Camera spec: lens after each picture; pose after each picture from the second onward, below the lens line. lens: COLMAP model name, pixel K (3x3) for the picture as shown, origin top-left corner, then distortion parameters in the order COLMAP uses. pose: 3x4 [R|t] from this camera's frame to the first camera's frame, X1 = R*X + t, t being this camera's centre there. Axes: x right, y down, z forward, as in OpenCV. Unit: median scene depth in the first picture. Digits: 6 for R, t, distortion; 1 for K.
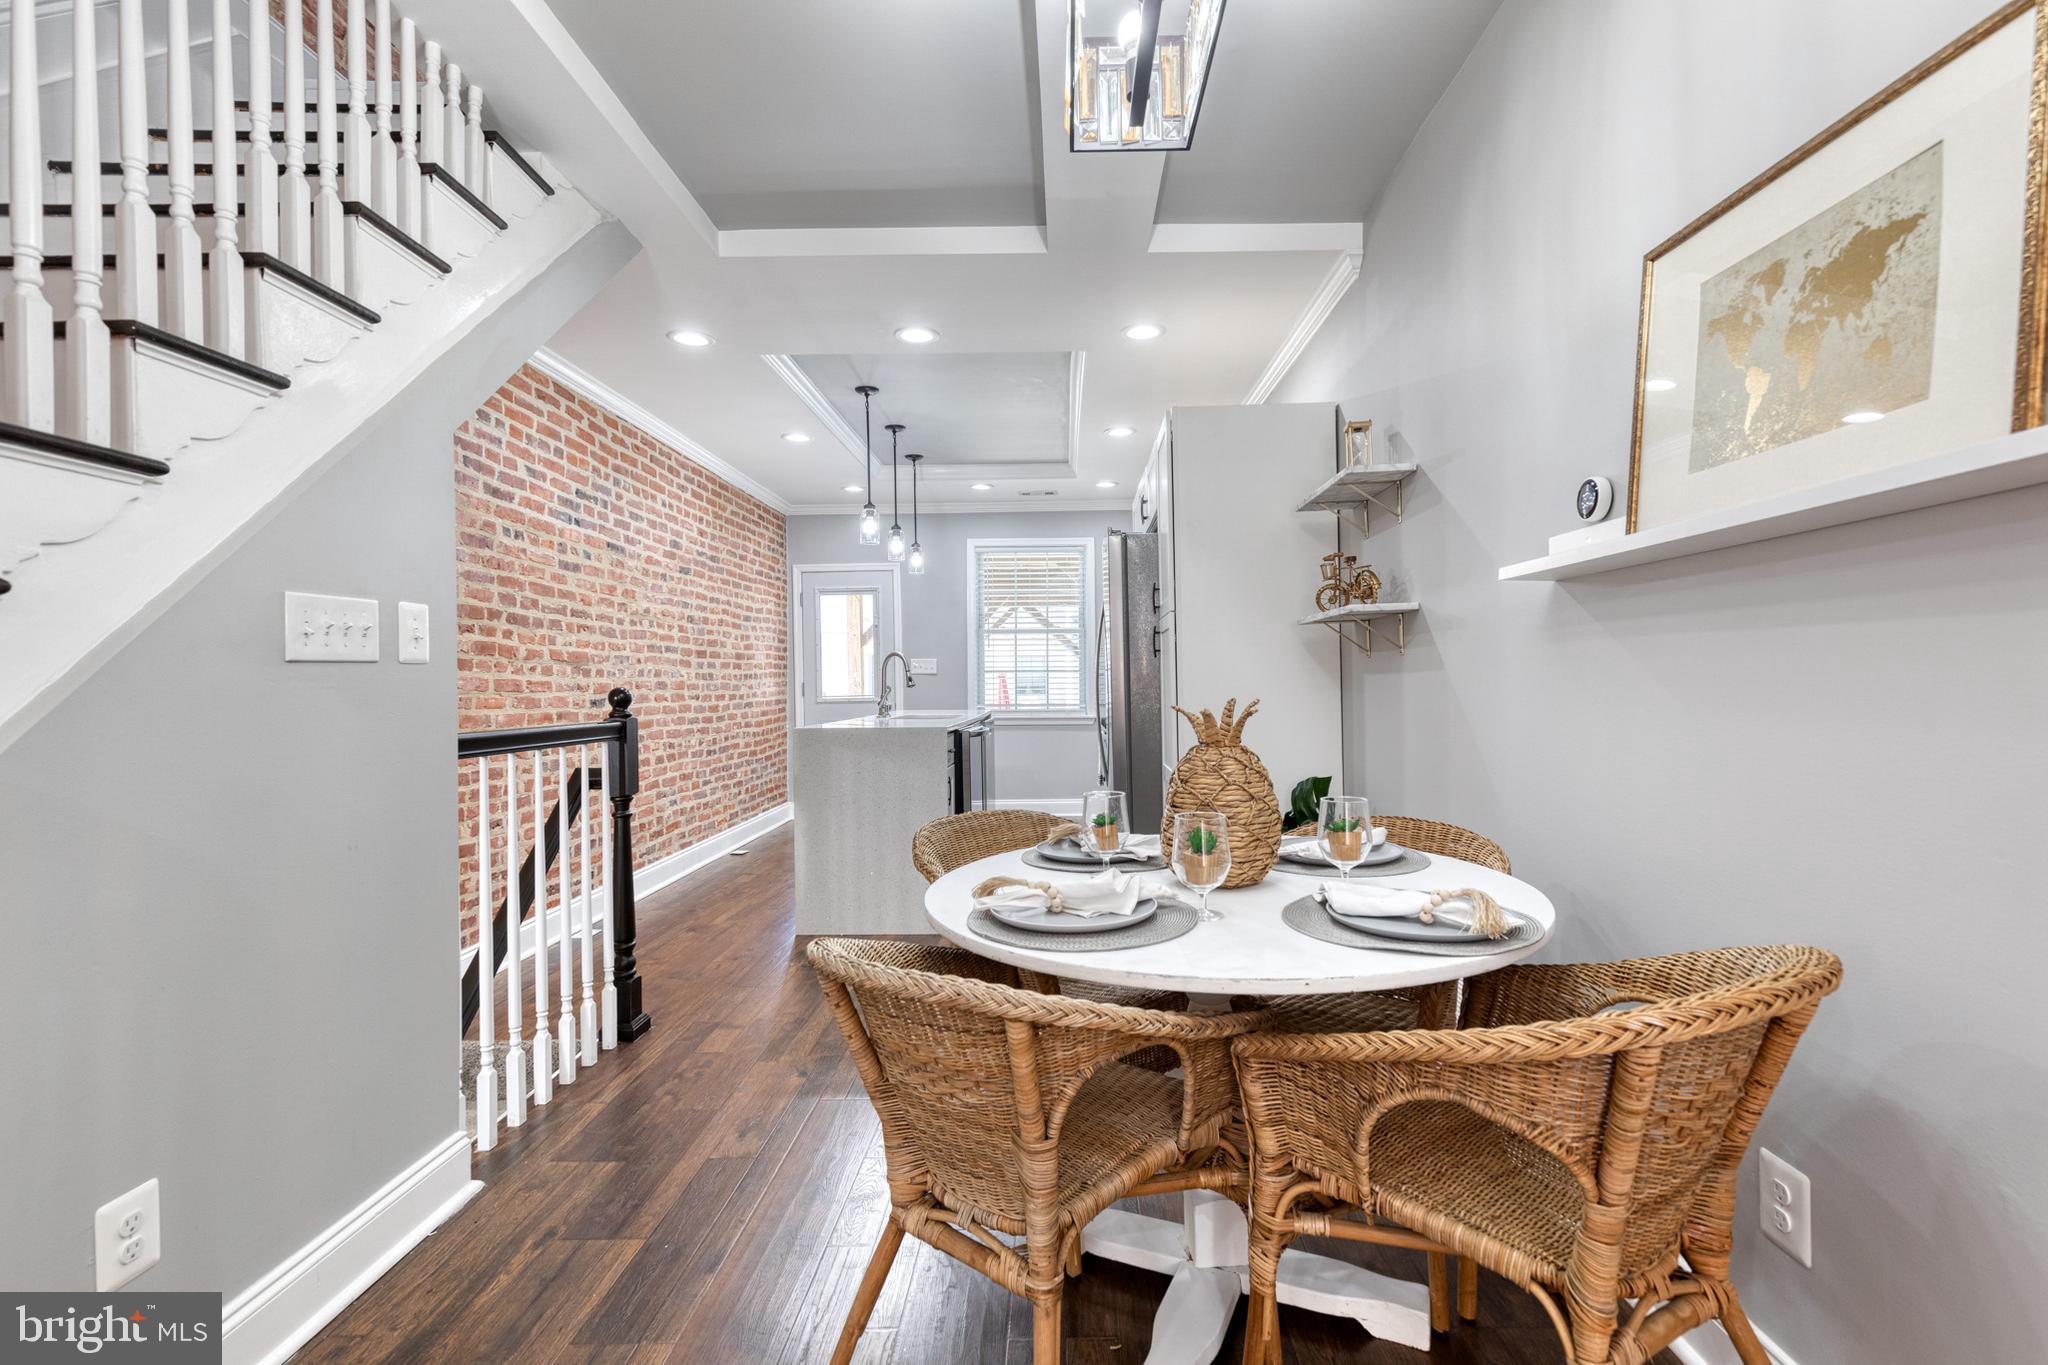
lens RADIAL K [[937.5, 0, 1037.3], [0, 937.5, 681.4], [0, 0, 1]] dist [0.009533, -0.000779]
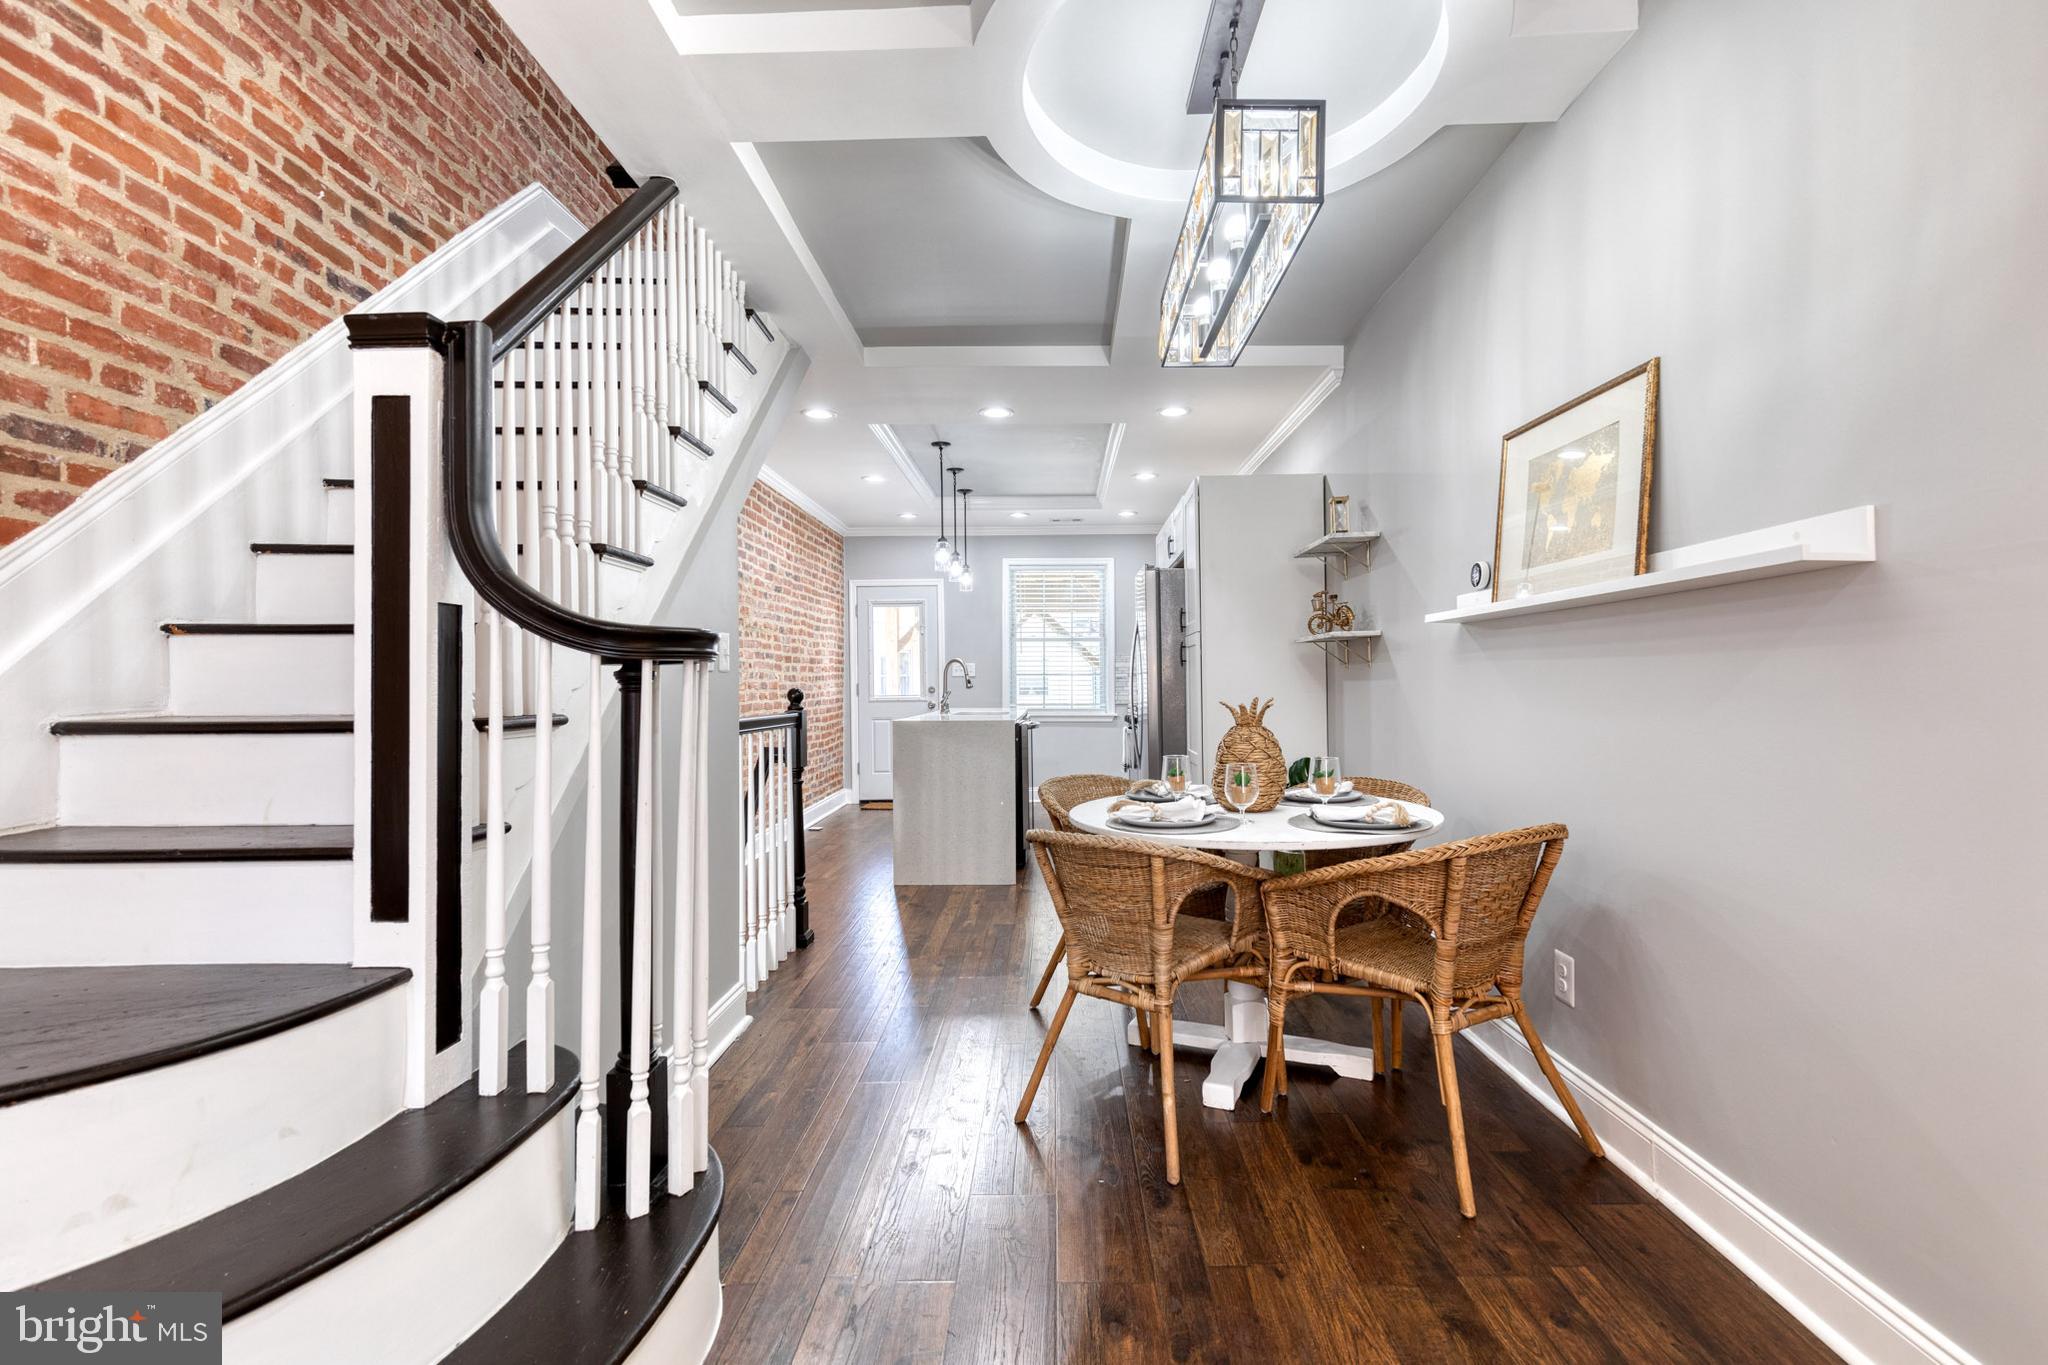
lens RADIAL K [[937.5, 0, 1037.5], [0, 937.5, 680.3], [0, 0, 1]] dist [0.009533, -0.000779]
pose [[0.999940, 0.005711, 0.009372, -0.075750], [-0.005686, 0.999980, -0.002688, -0.001855], [-0.009387, 0.002634, 0.999952, -0.251522]]
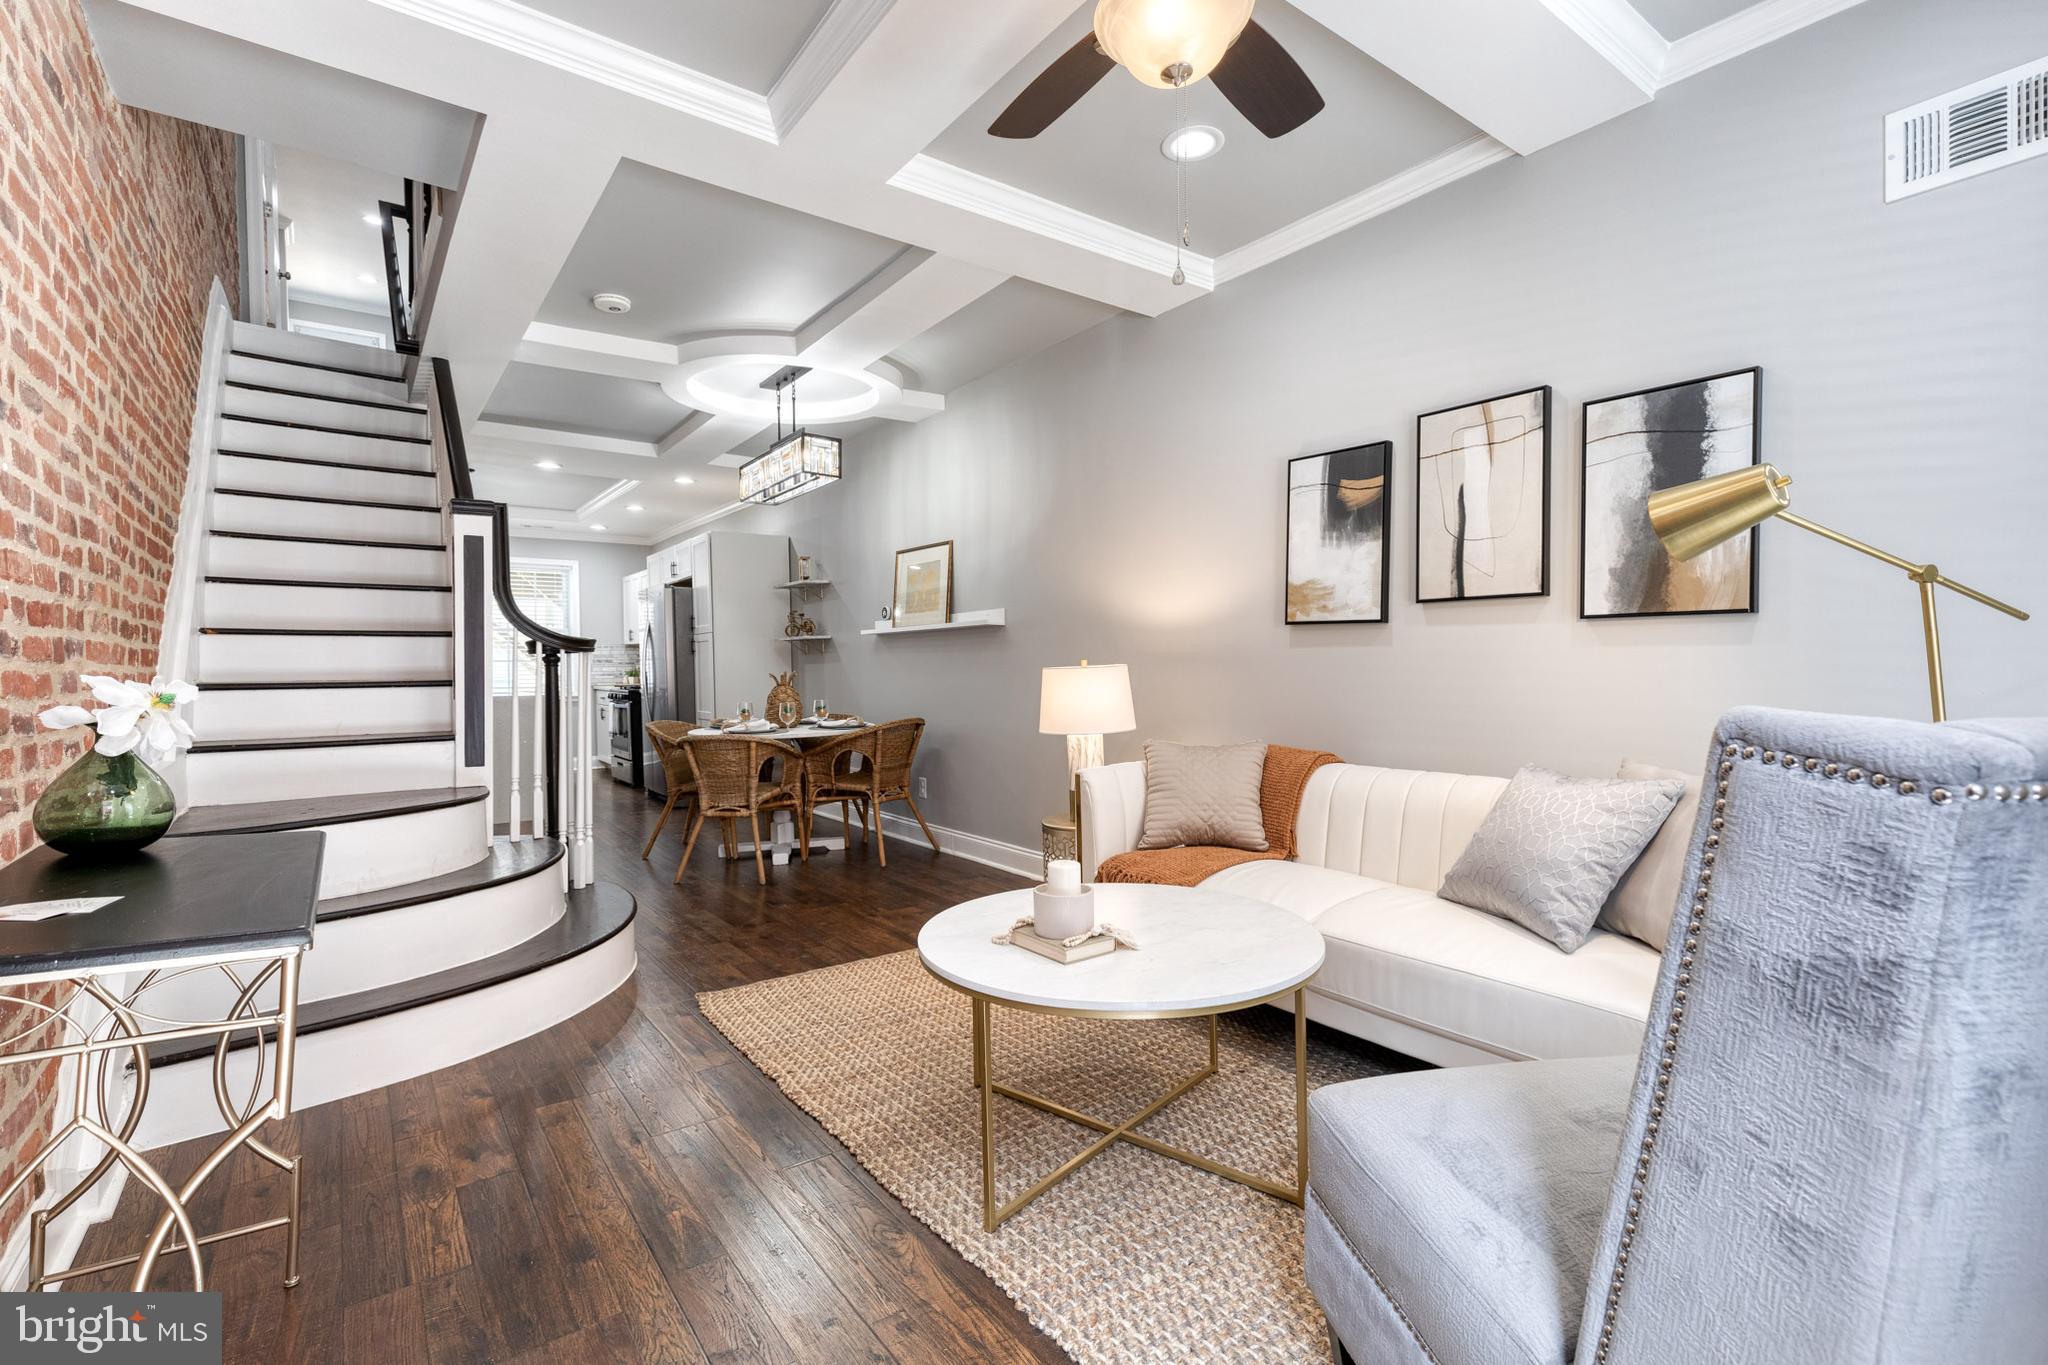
lens RADIAL K [[937.5, 0, 1037.9], [0, 937.5, 686.5], [0, 0, 1]] dist [0.009533, -0.000779]
pose [[0.791961, -0.008855, 0.610508, -0.435549], [-0.000125, 0.999892, 0.014665, 0.009263], [-0.610572, -0.011690, 0.791875, -0.842359]]
